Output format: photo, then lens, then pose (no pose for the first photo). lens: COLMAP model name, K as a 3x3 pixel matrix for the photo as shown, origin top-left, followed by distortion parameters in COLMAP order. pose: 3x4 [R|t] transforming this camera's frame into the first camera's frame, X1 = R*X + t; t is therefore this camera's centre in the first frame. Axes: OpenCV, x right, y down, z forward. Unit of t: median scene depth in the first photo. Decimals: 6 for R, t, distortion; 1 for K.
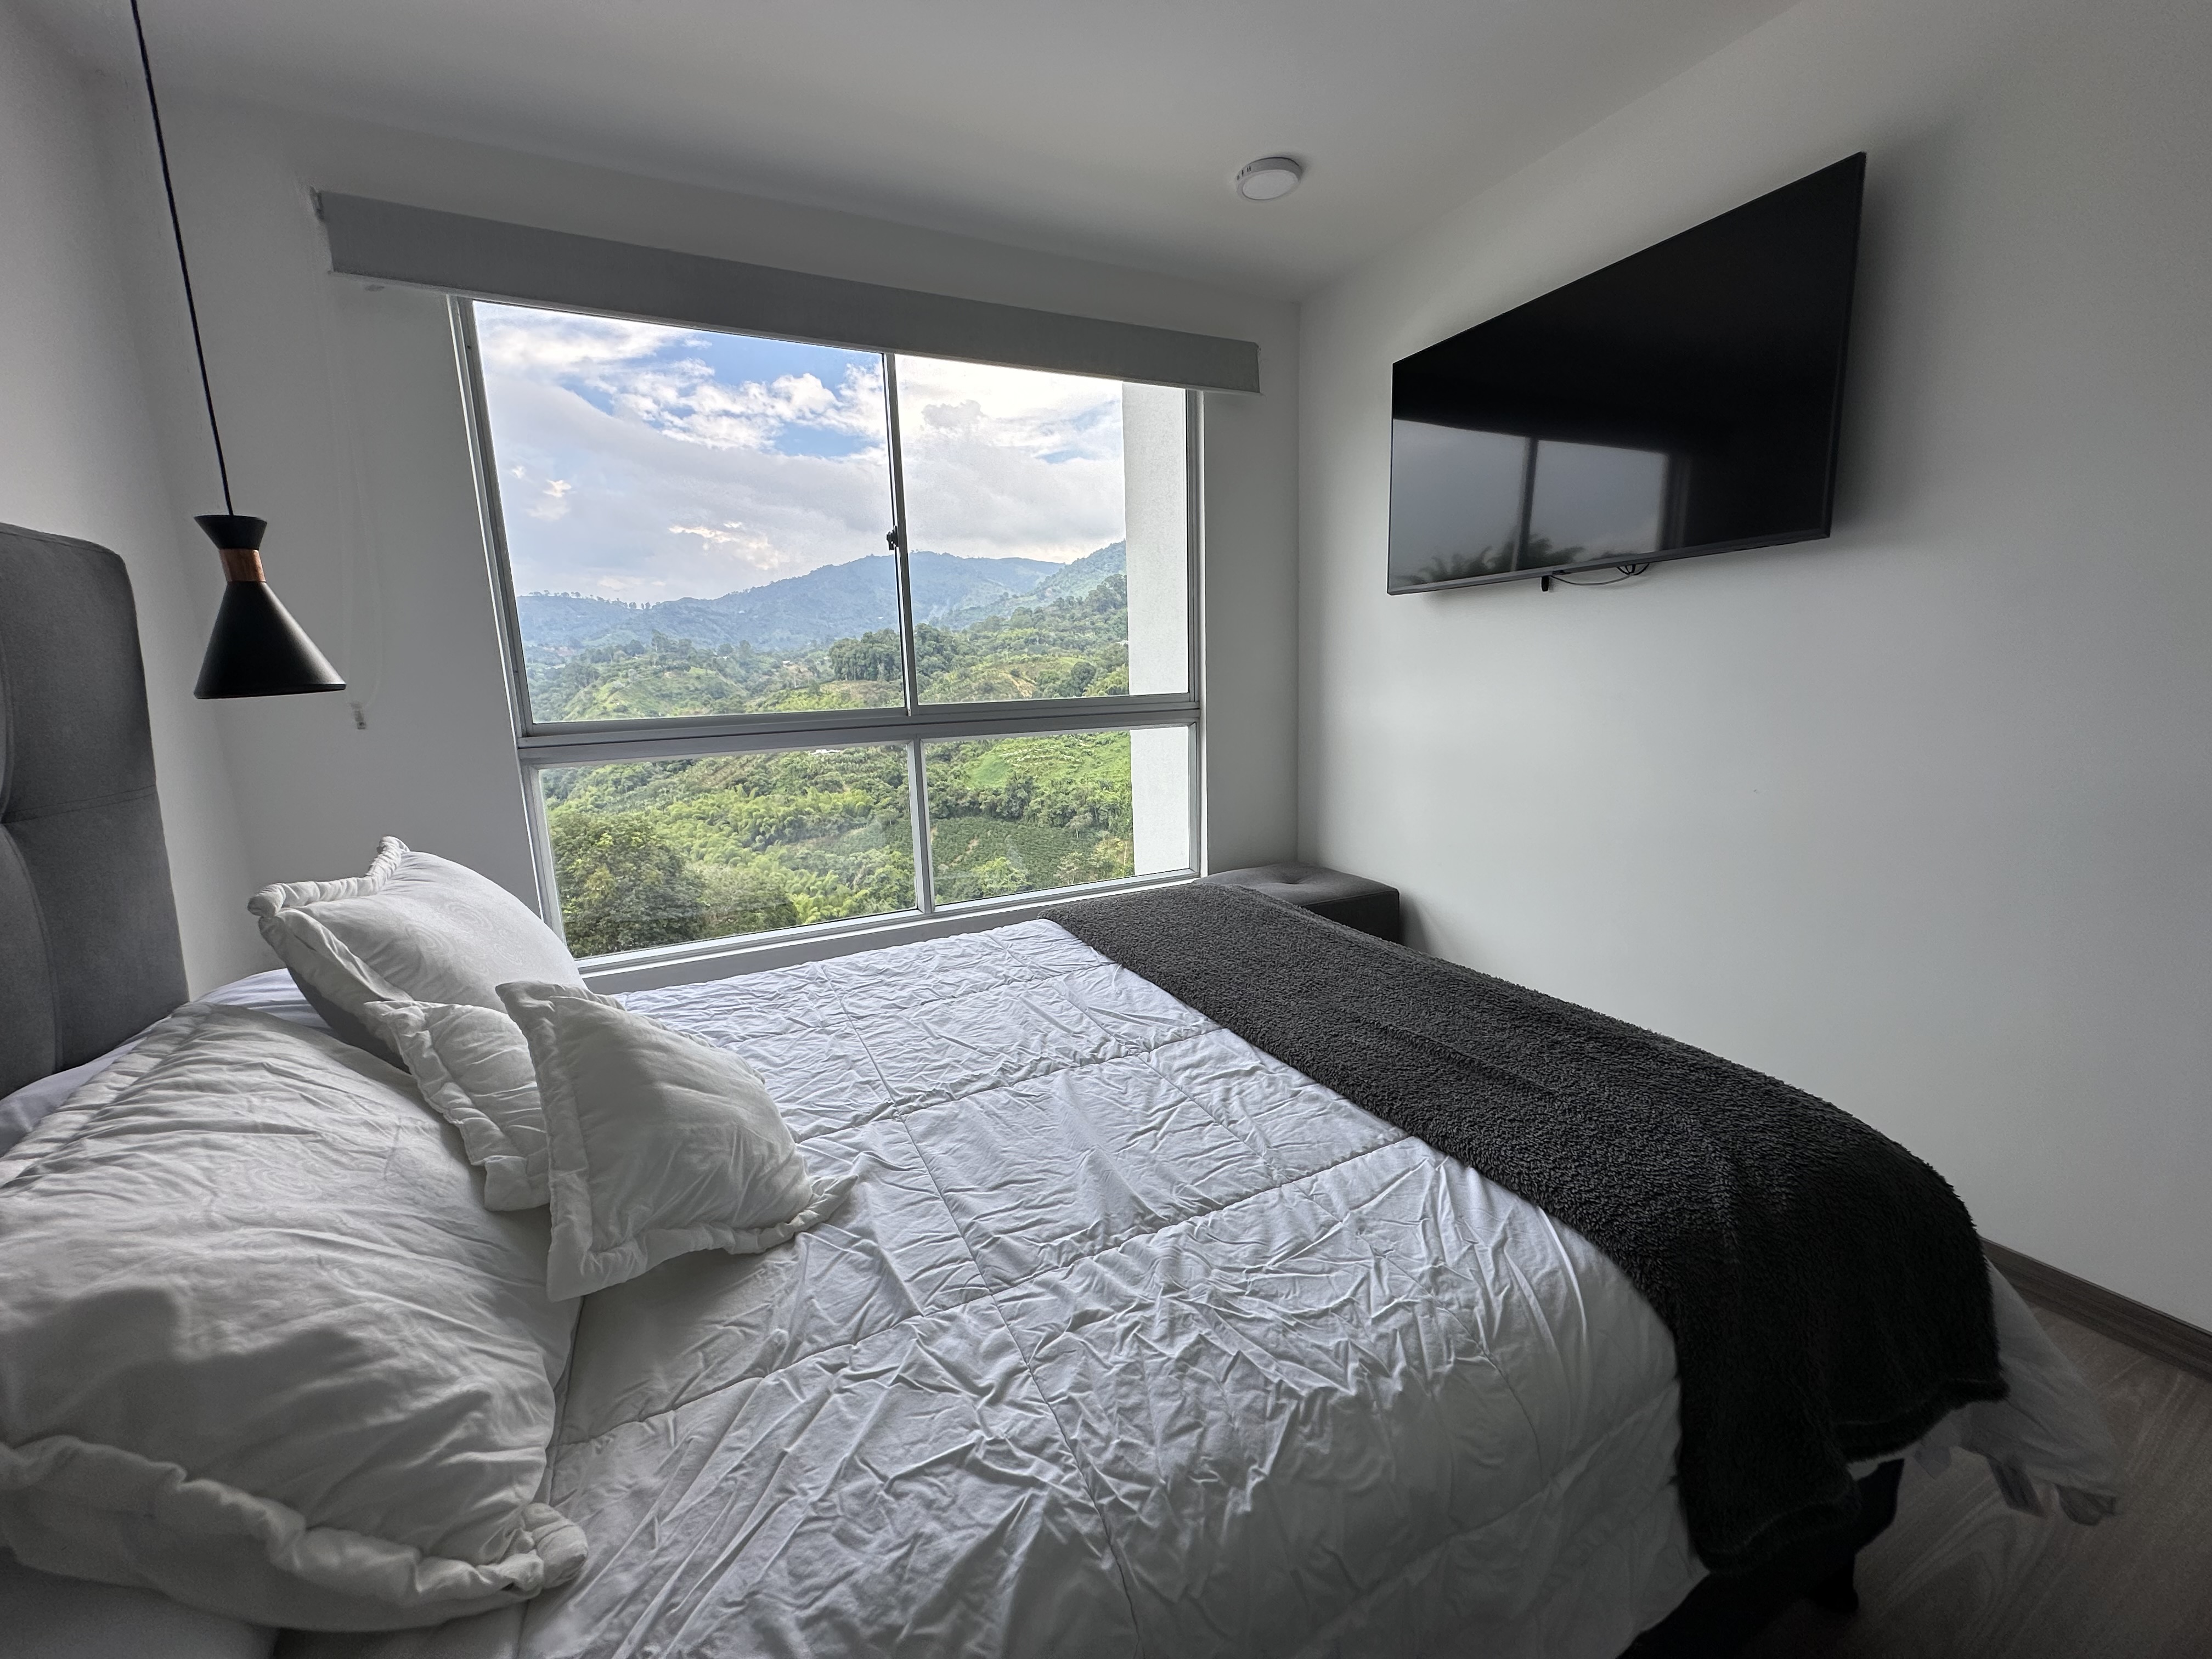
lens RADIAL K [[882.3, 0, 1107.4], [0, 882.3, 826.6], [0, 0, 1]] dist [-0.003239, 0.000569]
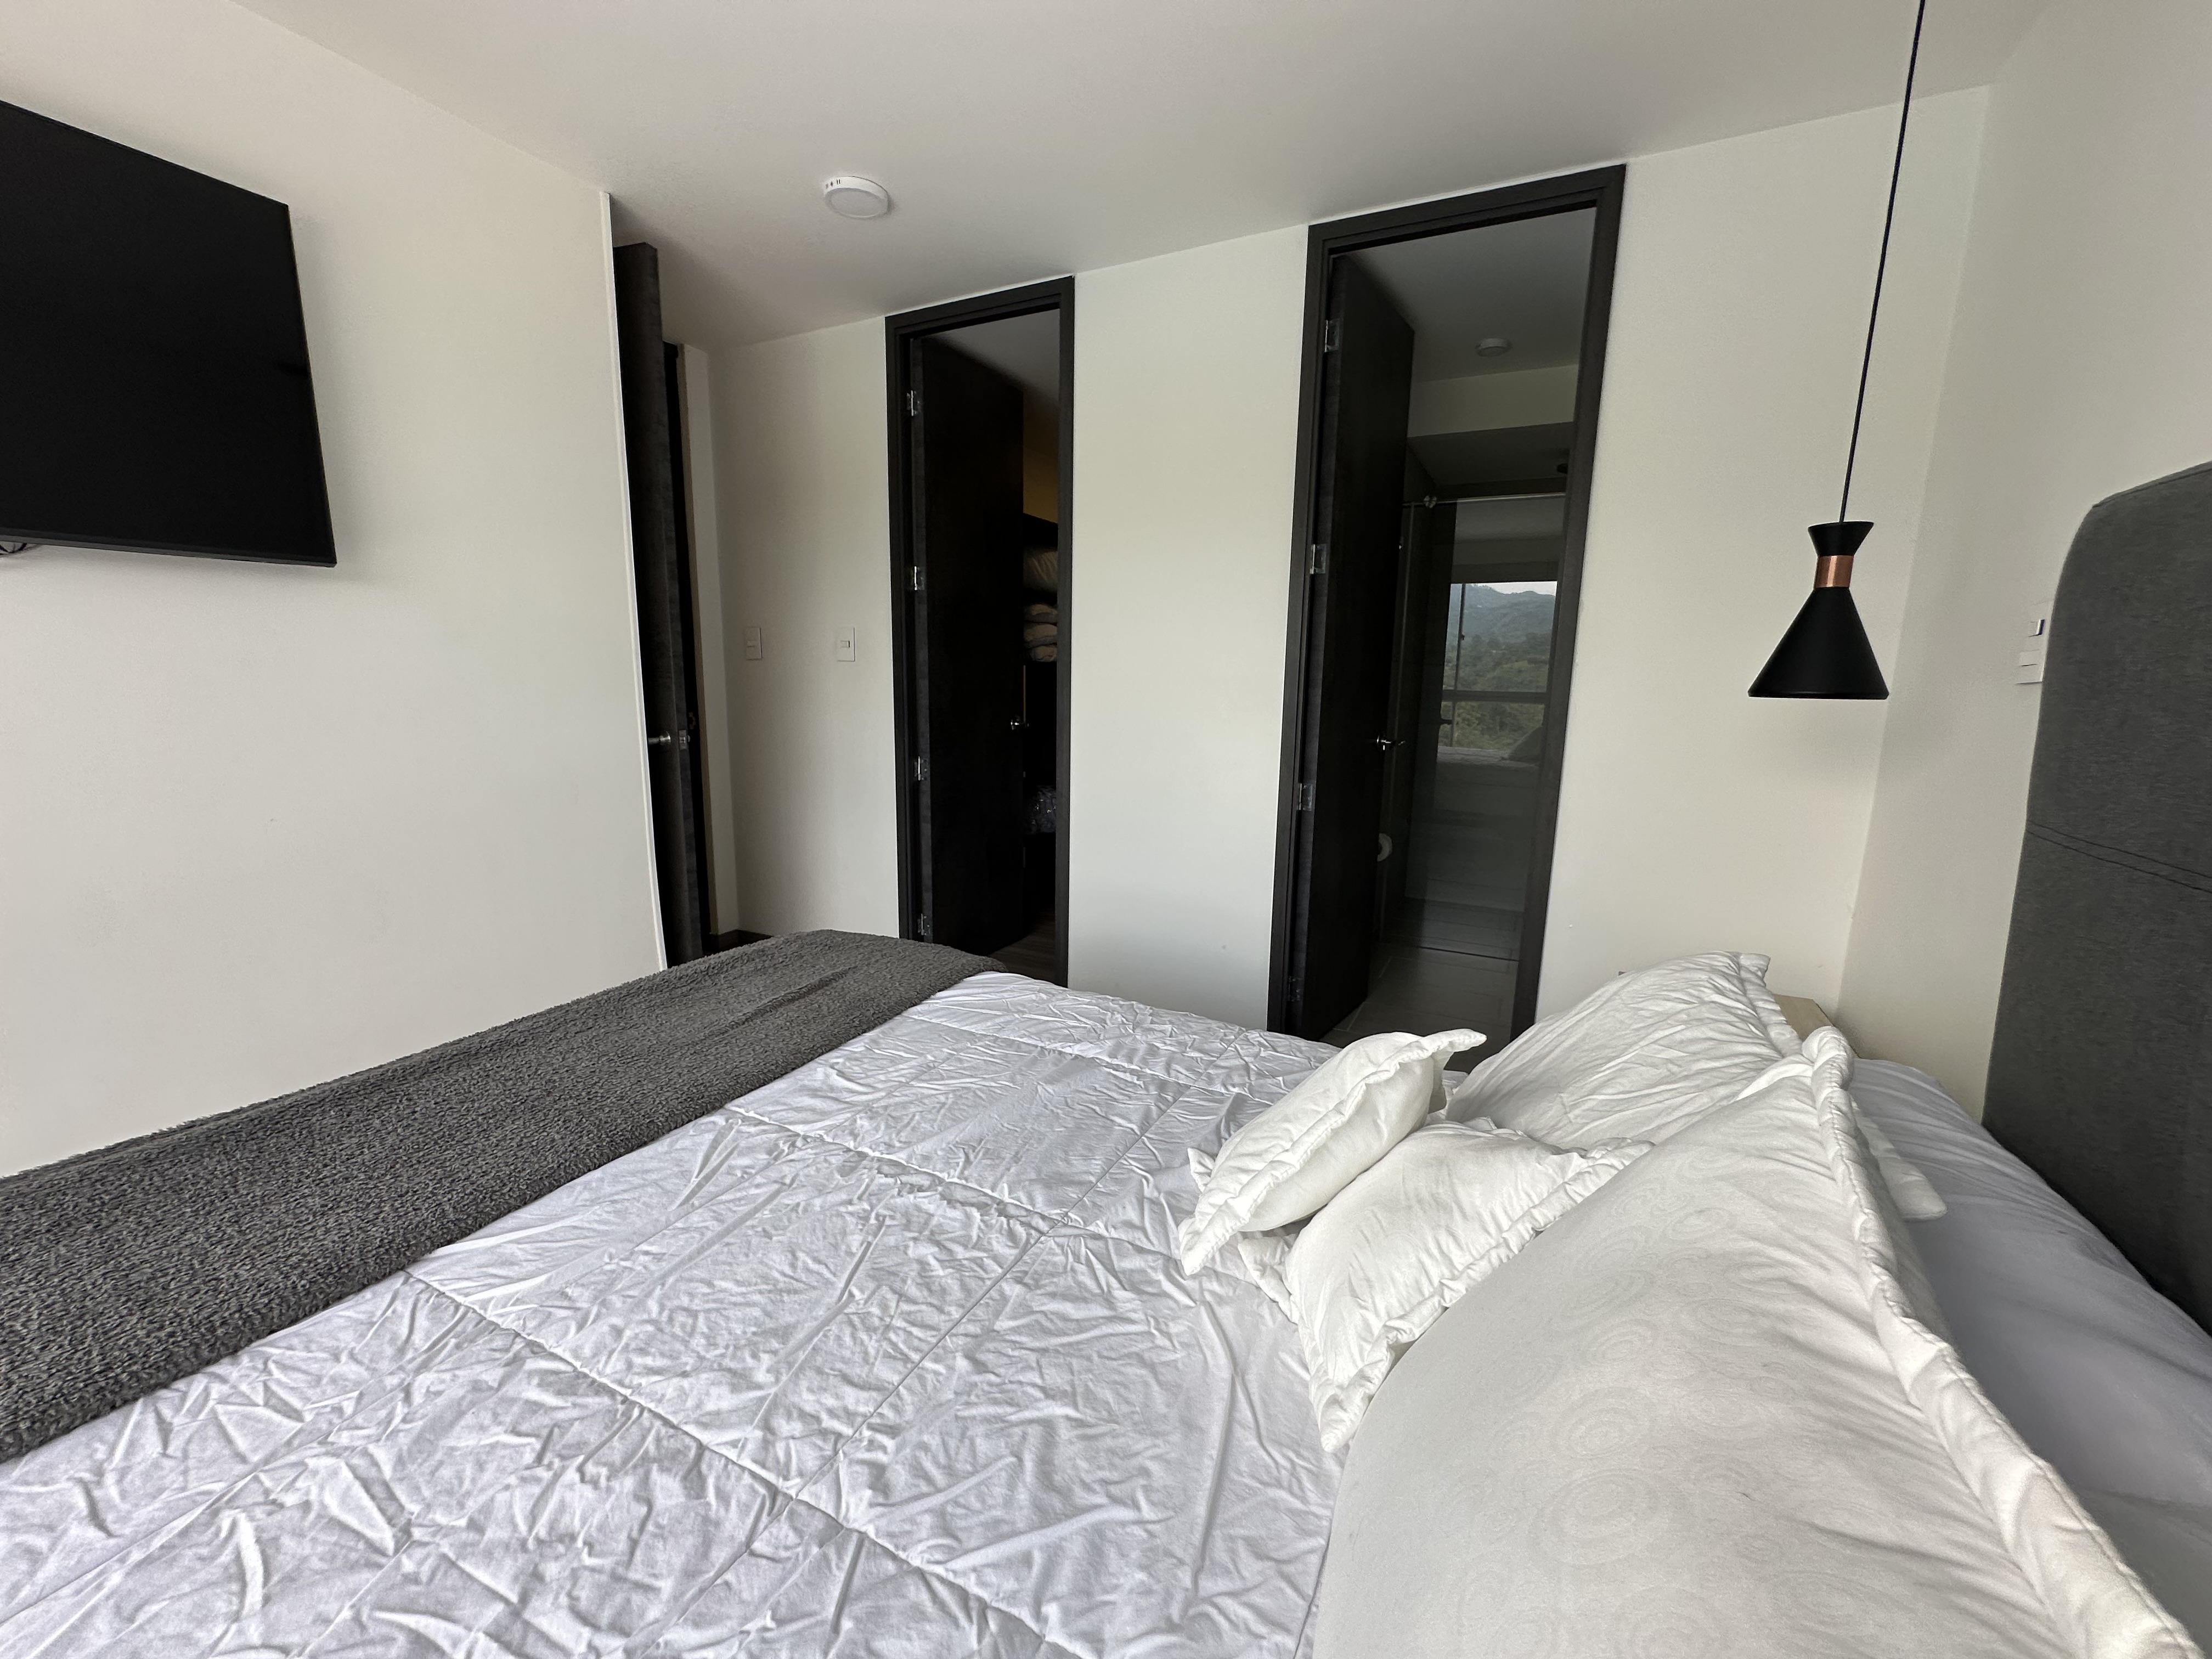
lens RADIAL K [[881.4, 0, 1107.4], [0, 881.4, 827.9], [0, 0, 1]] dist [-0.003628, 0.000358]
pose [[-0.601272, -0.110430, 0.791377, -0.747626], [0.147264, 0.958123, 0.245587, -0.187038], [-0.785357, 0.264206, -0.559830, 1.142354]]
